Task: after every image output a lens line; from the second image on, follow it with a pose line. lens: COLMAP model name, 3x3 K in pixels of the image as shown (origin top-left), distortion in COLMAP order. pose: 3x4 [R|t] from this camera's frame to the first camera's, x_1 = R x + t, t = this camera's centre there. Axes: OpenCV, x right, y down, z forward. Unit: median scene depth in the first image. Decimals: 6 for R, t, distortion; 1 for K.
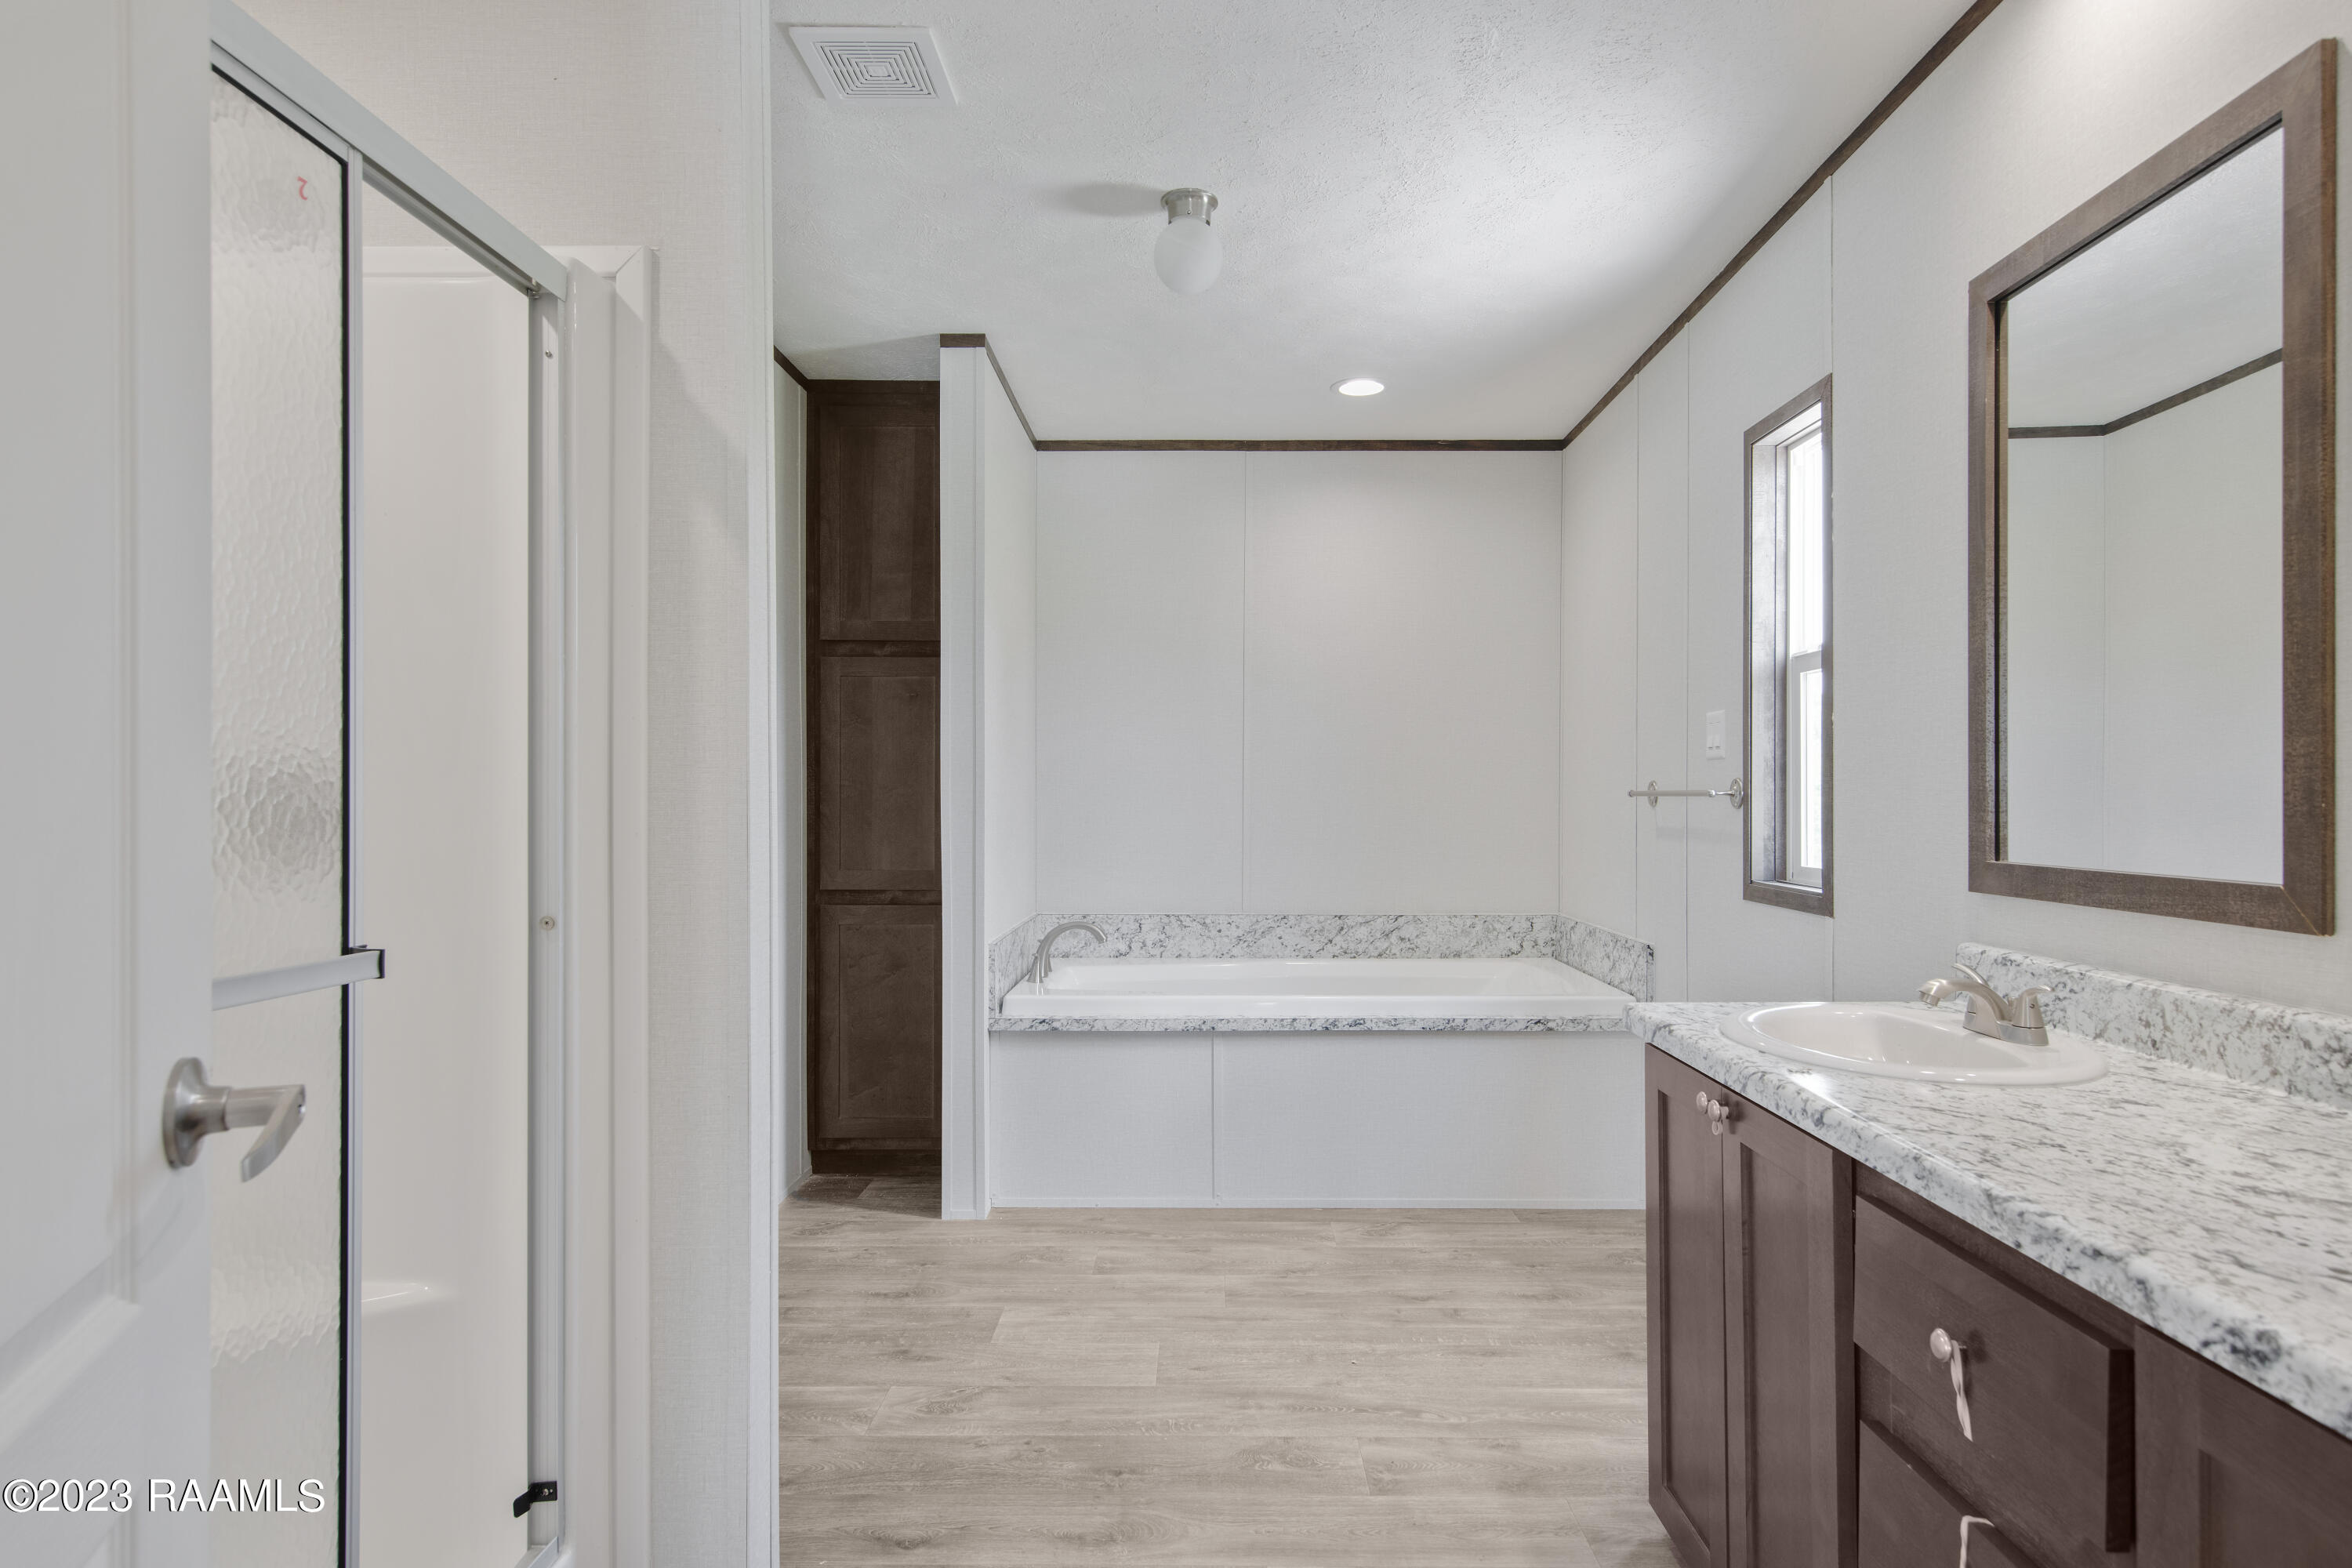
lens RADIAL K [[1338.9, 0, 1198.3], [0, 1338.9, 790.8], [0, 0, 1]] dist [0.019182, -0.007396]
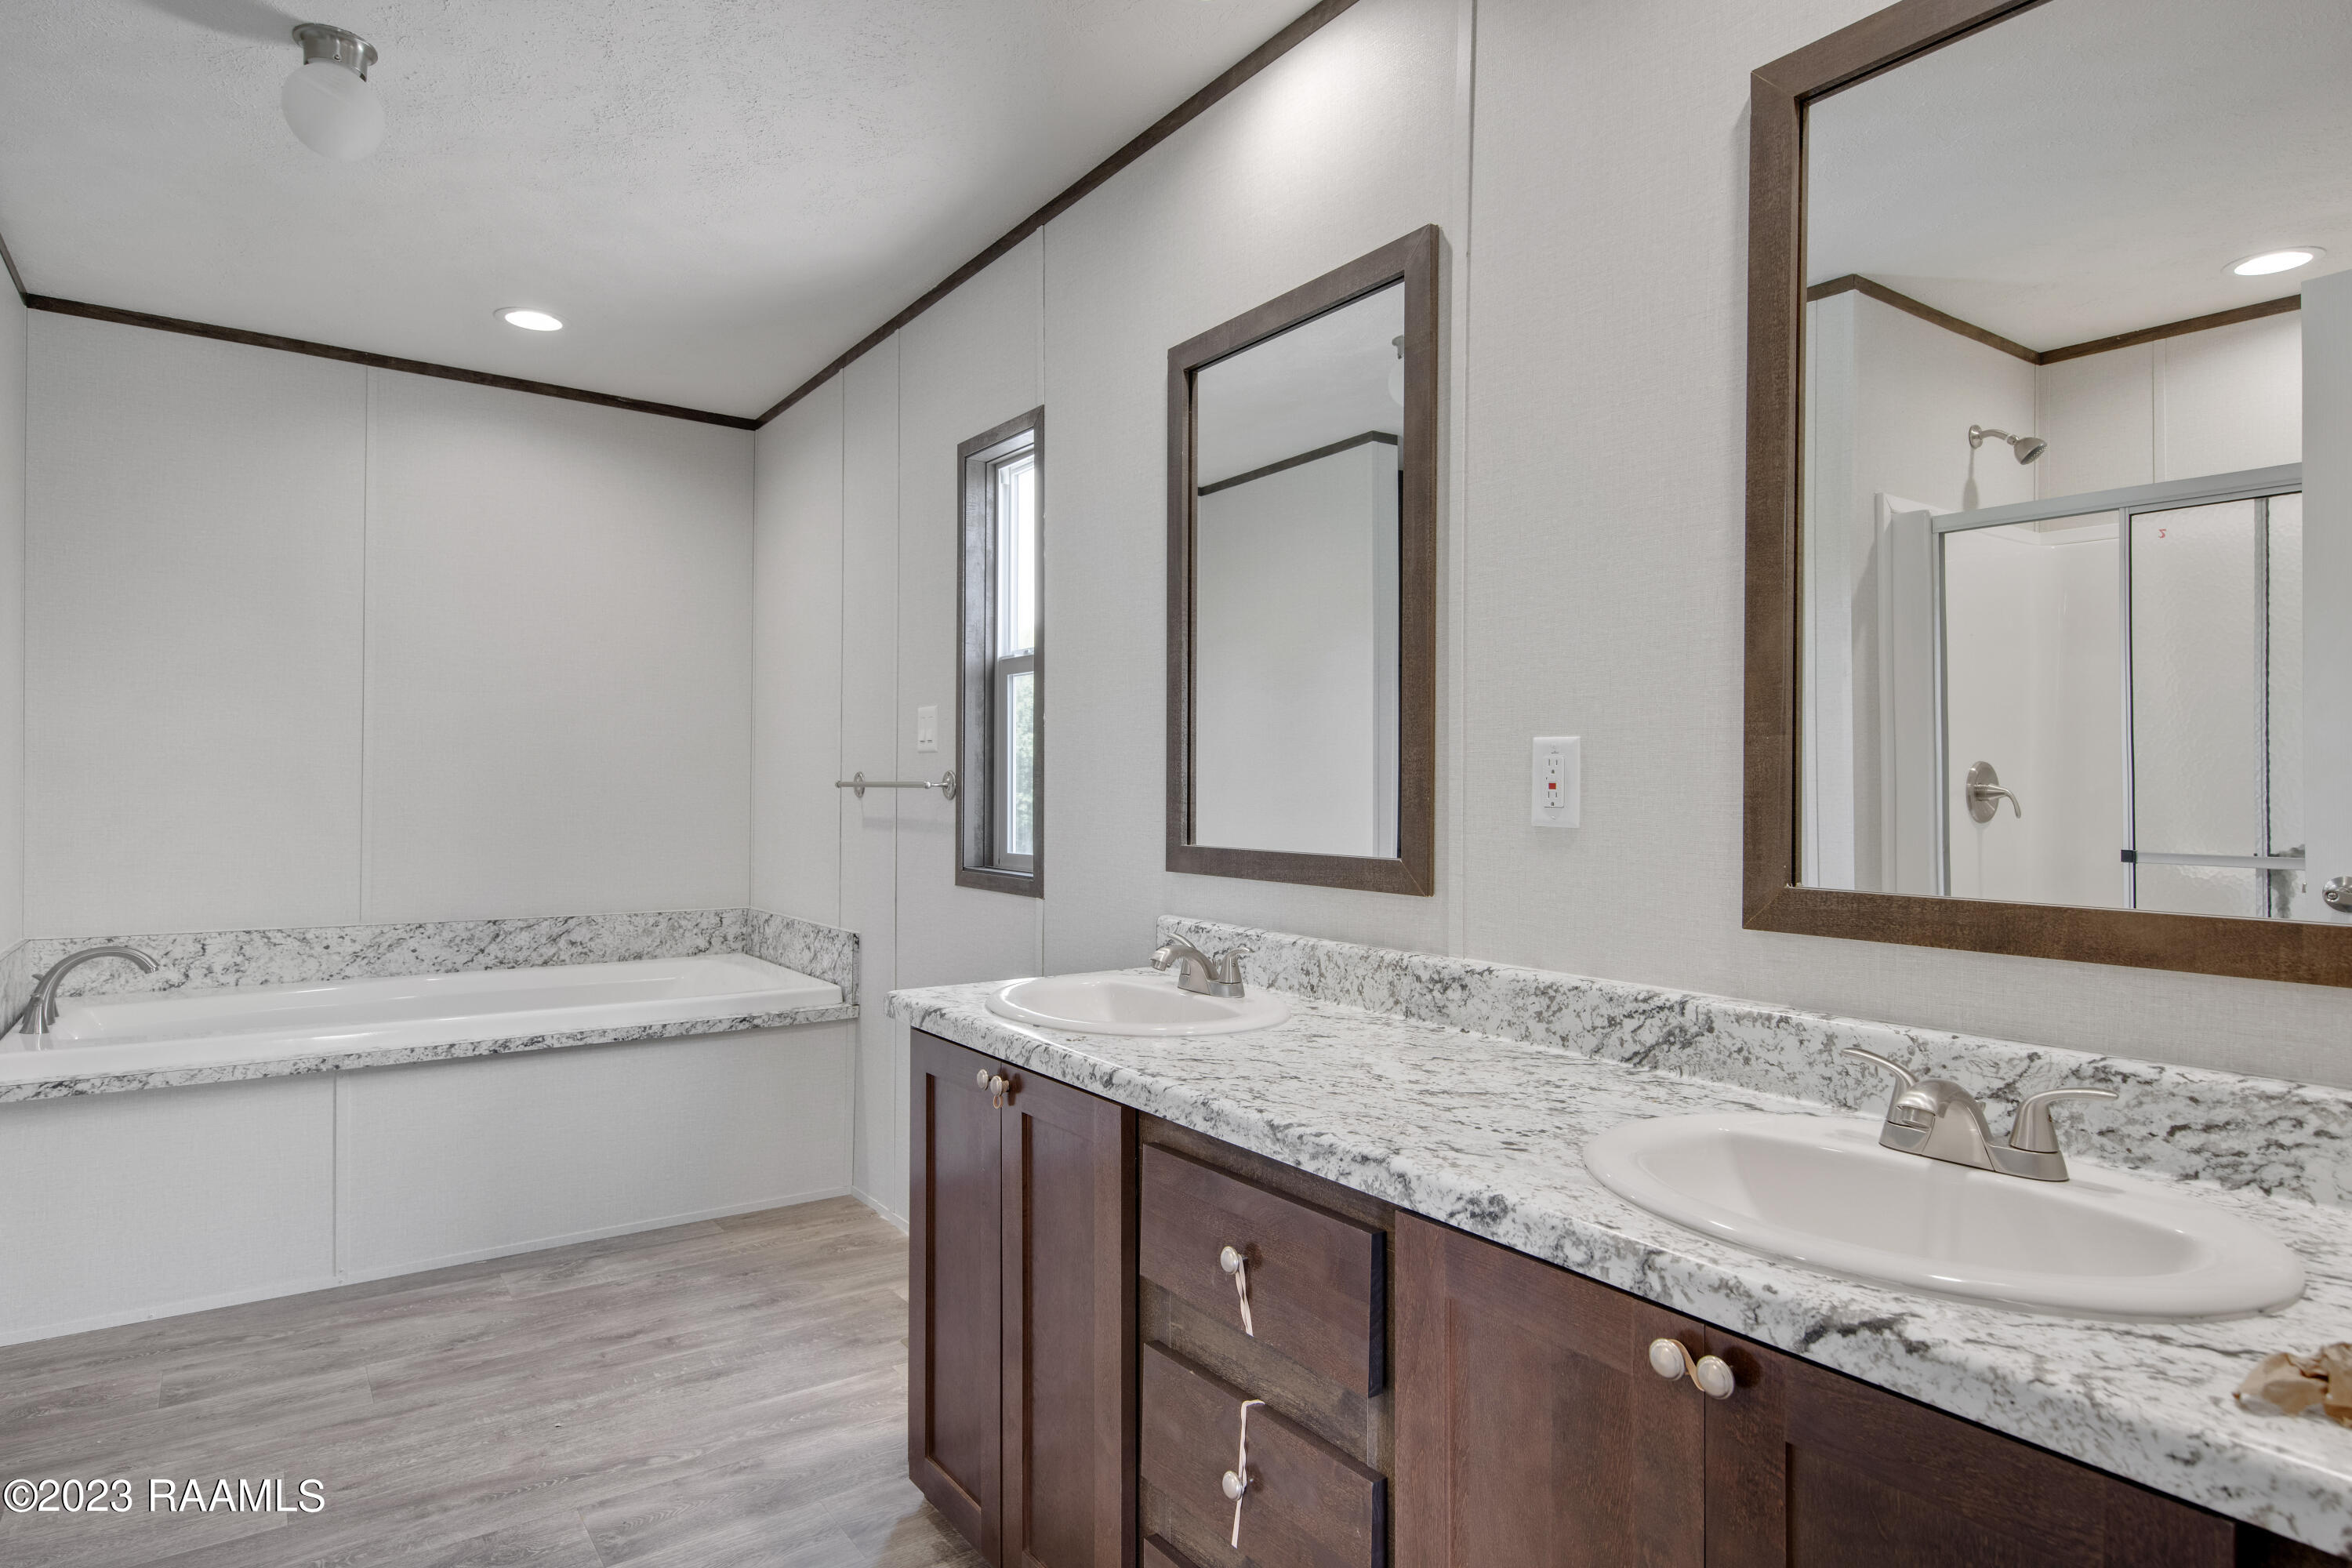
lens RADIAL K [[1338.9, 0, 1188.7], [0, 1338.9, 786.0], [0, 0, 1]] dist [0.019182, -0.007396]
pose [[0.802425, 0.009736, 0.596674, -0.091673], [-0.011920, 0.999929, -0.000287, 0.000849], [-0.596634, -0.006882, 0.802484, 0.048905]]
